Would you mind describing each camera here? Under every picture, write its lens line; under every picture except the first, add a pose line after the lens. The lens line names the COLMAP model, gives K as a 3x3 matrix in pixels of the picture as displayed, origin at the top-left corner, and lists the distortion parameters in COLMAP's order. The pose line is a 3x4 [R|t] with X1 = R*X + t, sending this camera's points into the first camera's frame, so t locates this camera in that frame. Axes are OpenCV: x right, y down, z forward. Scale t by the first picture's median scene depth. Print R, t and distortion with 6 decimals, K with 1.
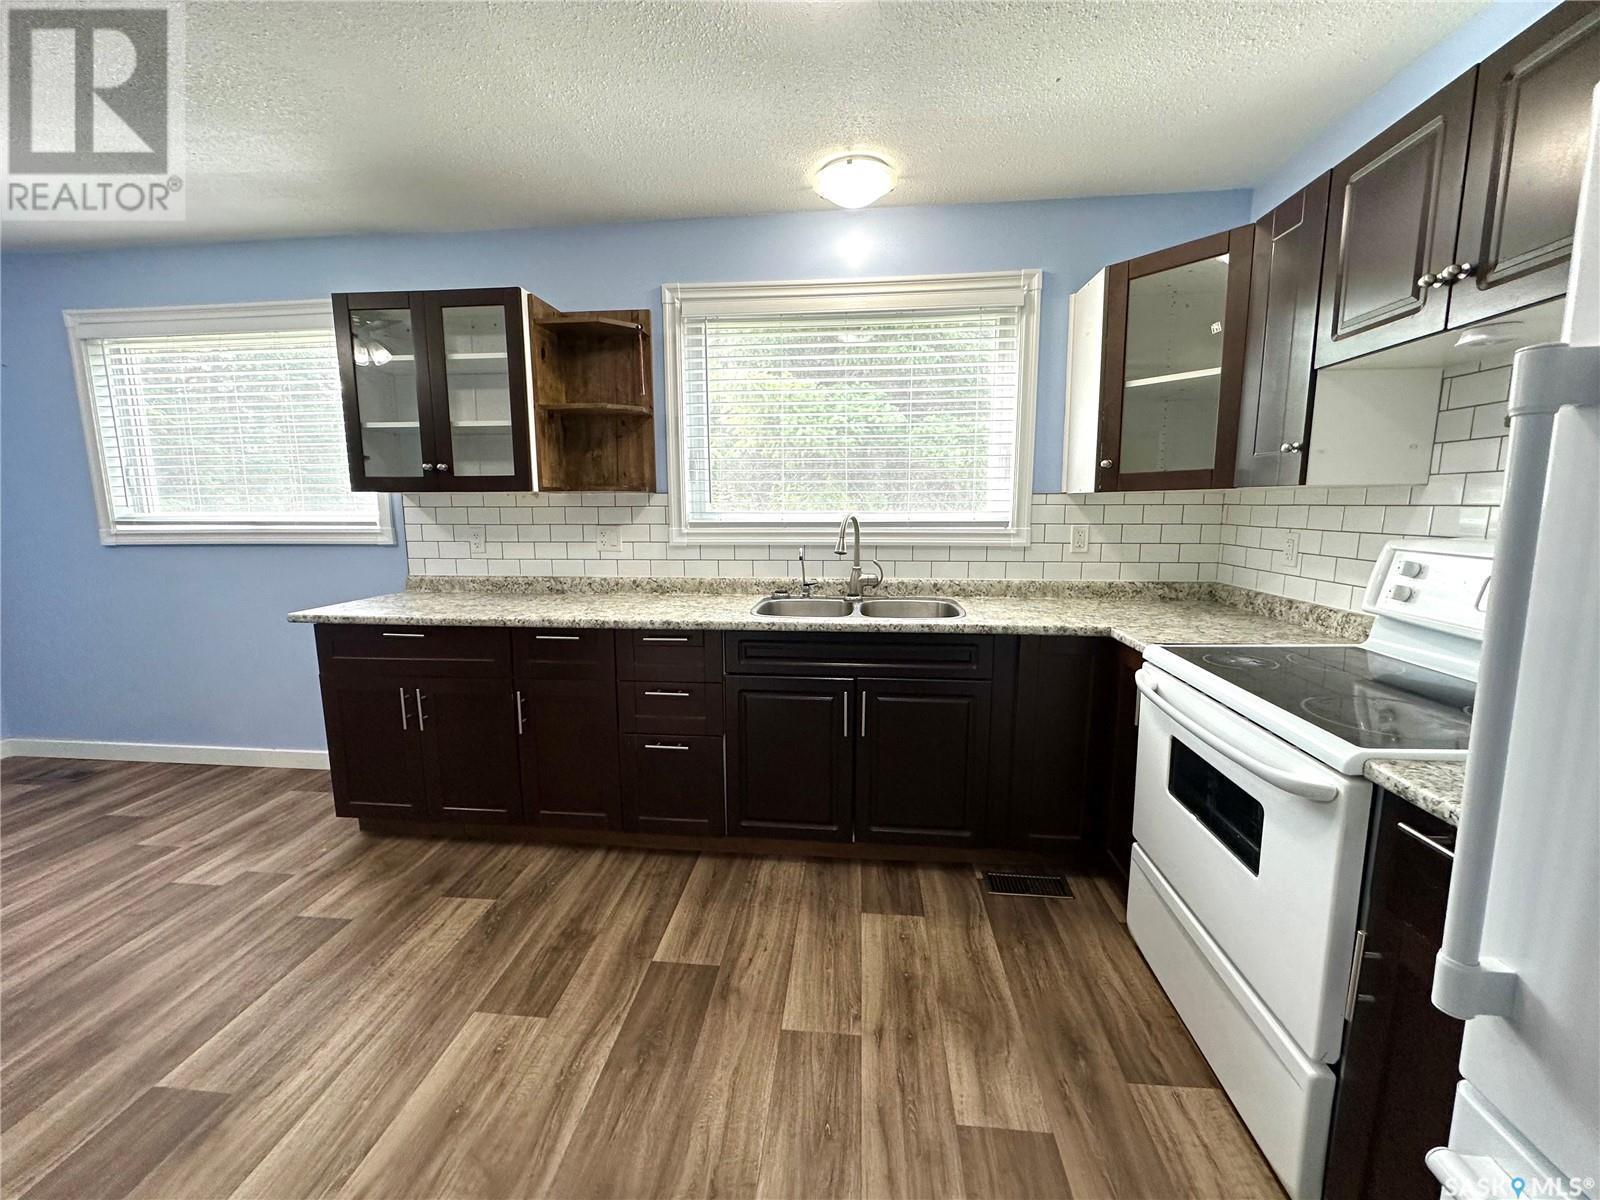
lens RADIAL K [[639.5, 0, 800.0], [0, 639.5, 600.0], [0, 0, 1]] dist [-0.006204, 0.000331]
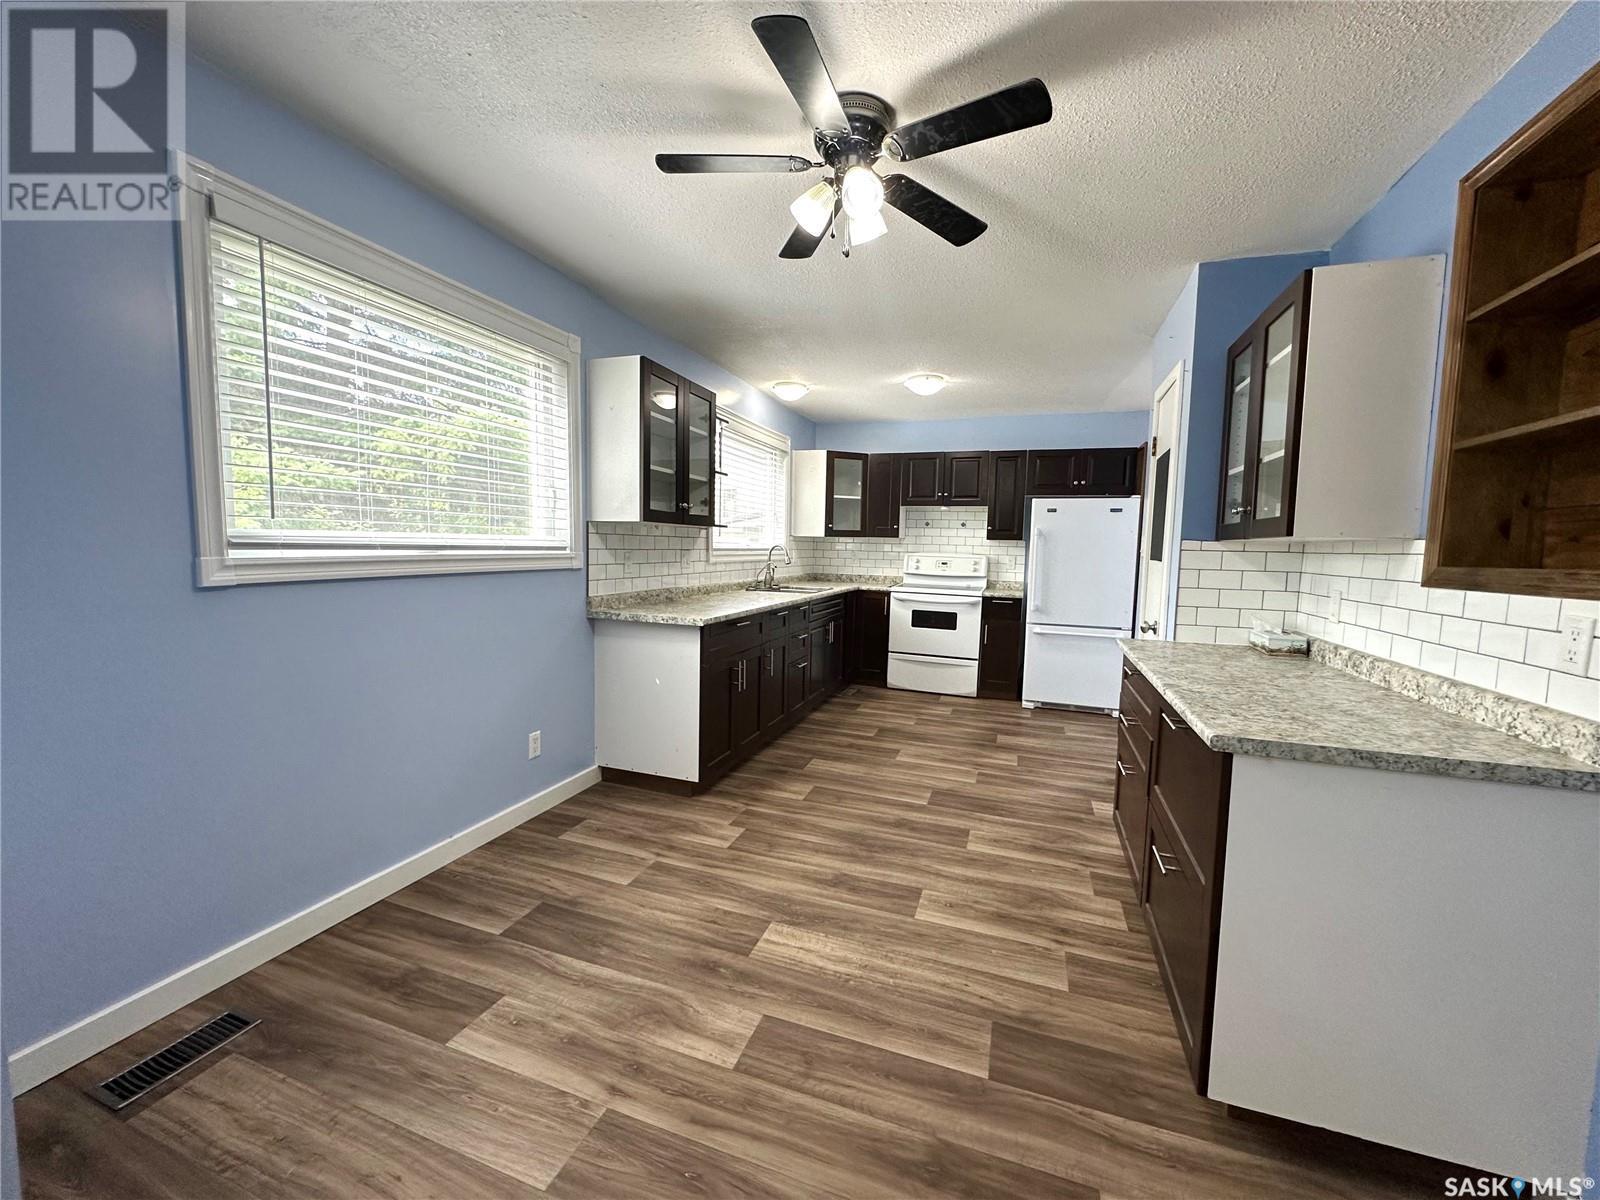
lens RADIAL K [[639.5, 0, 800.0], [0, 639.5, 600.0], [0, 0, 1]] dist [-0.006204, 0.000331]
pose [[0.237155, -0.075375, 0.968543, -1.901782], [0.116570, 0.991990, 0.048657, -0.053248], [-0.964453, 0.101364, 0.244042, 0.483740]]
